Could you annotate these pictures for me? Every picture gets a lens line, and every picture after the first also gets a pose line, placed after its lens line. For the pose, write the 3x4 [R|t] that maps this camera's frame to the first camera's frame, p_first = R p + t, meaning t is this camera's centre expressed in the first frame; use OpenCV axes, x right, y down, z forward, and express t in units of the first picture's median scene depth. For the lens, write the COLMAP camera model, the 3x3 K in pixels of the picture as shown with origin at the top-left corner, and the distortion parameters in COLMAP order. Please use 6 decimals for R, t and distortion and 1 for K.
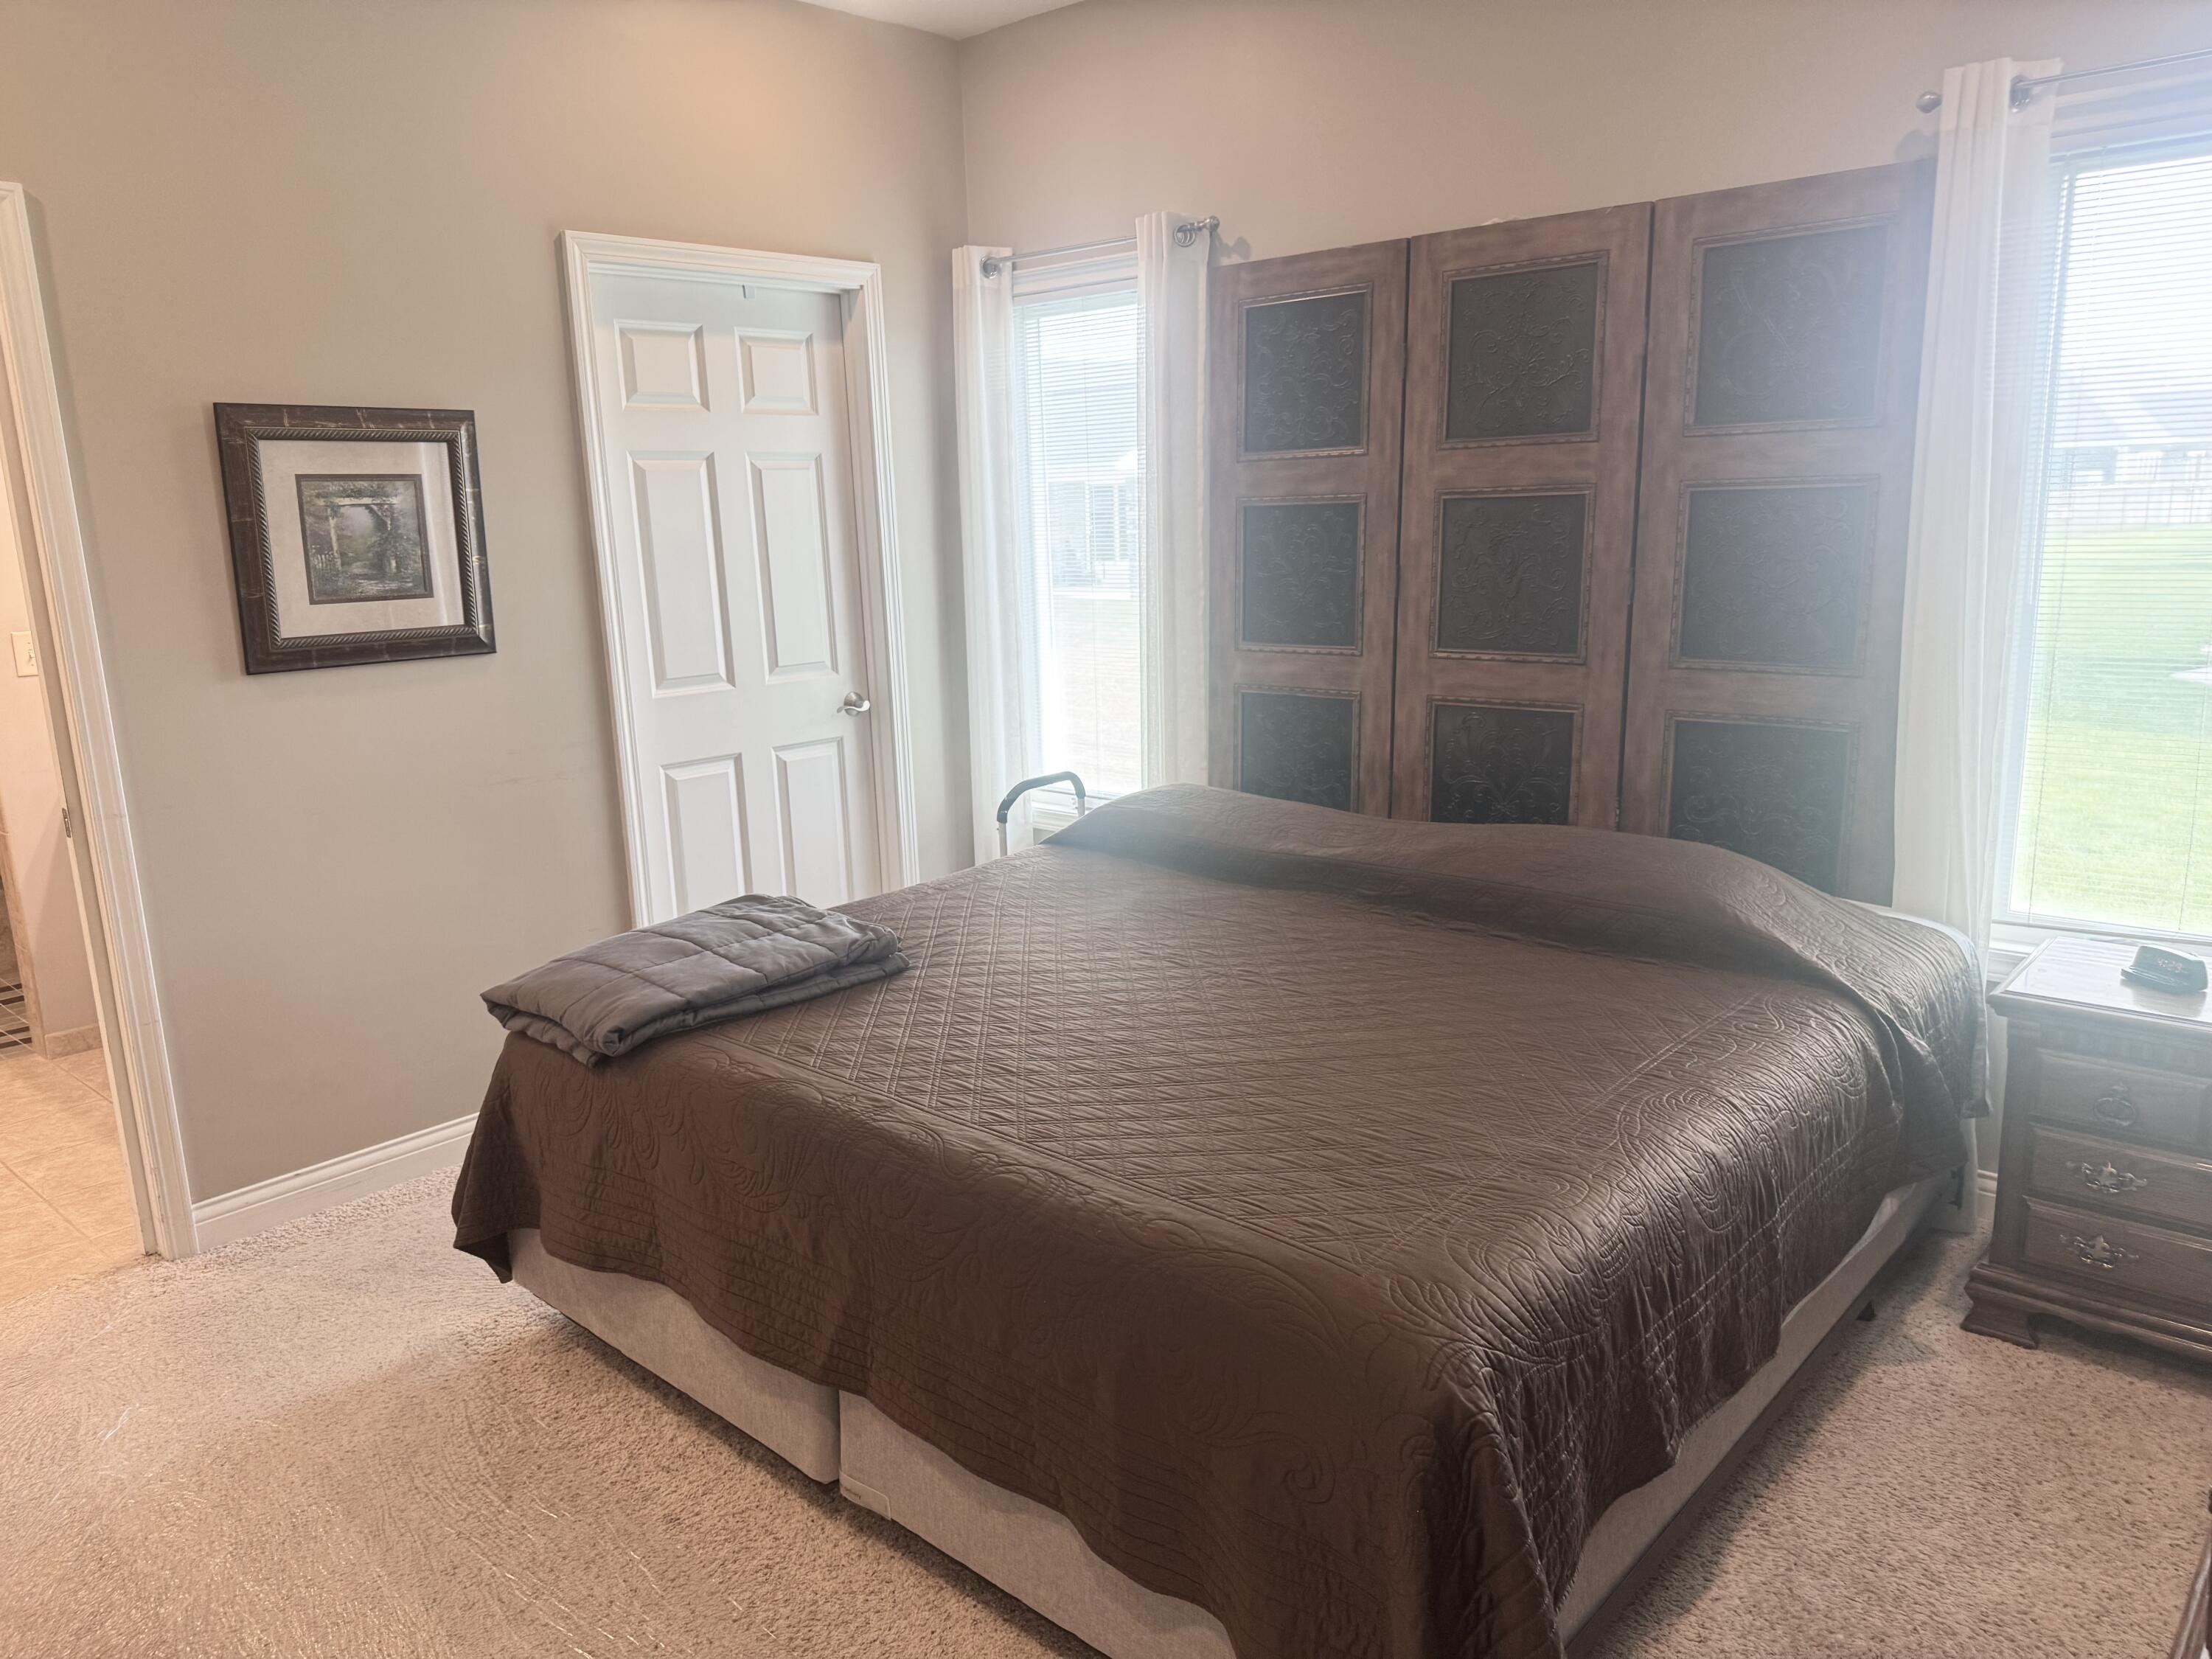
lens RADIAL K [[1546.3, 0, 1106.0], [0, 1546.3, 829.5], [0, 0, 1]] dist [0.179754, -0.392096]
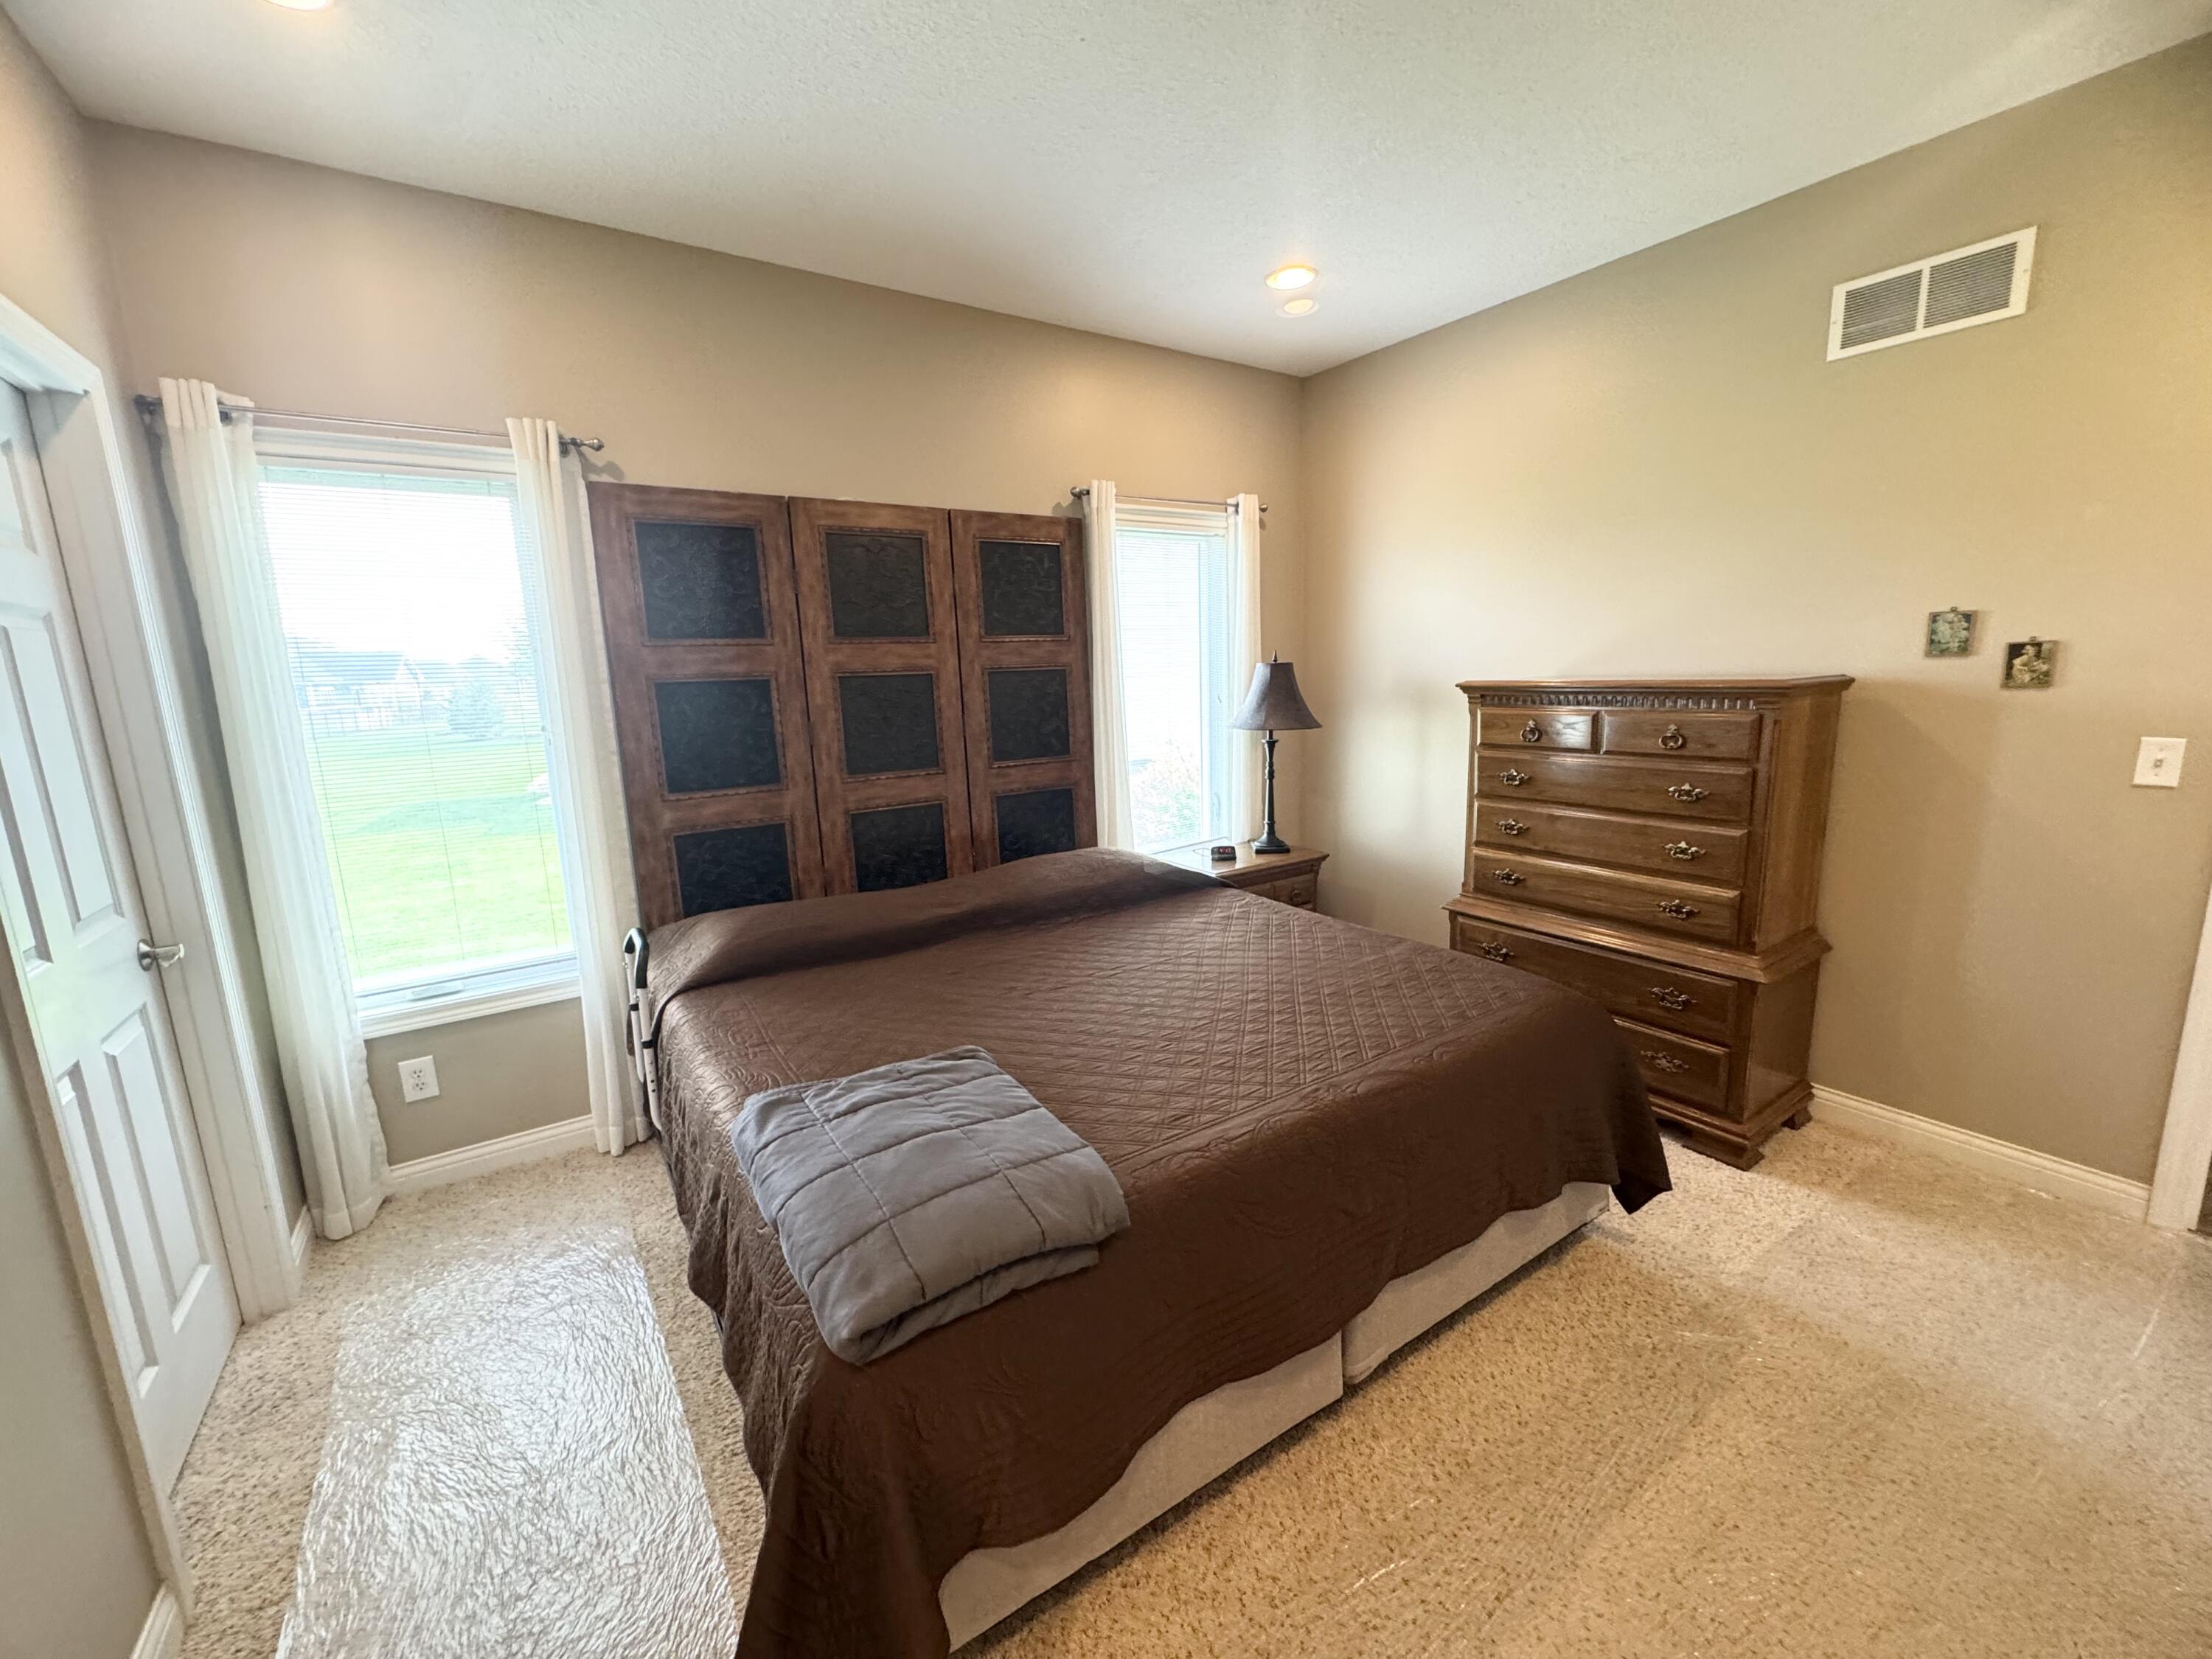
lens RADIAL K [[884.8, 0, 1103.7], [0, 884.8, 819.0], [0, 0, 1]] dist [-0.001817, 0.000191]
pose [[0.242469, -0.143103, 0.959547, -0.533110], [0.224189, 0.970556, 0.088094, -0.095860], [-0.943900, 0.193760, 0.267412, 0.555517]]
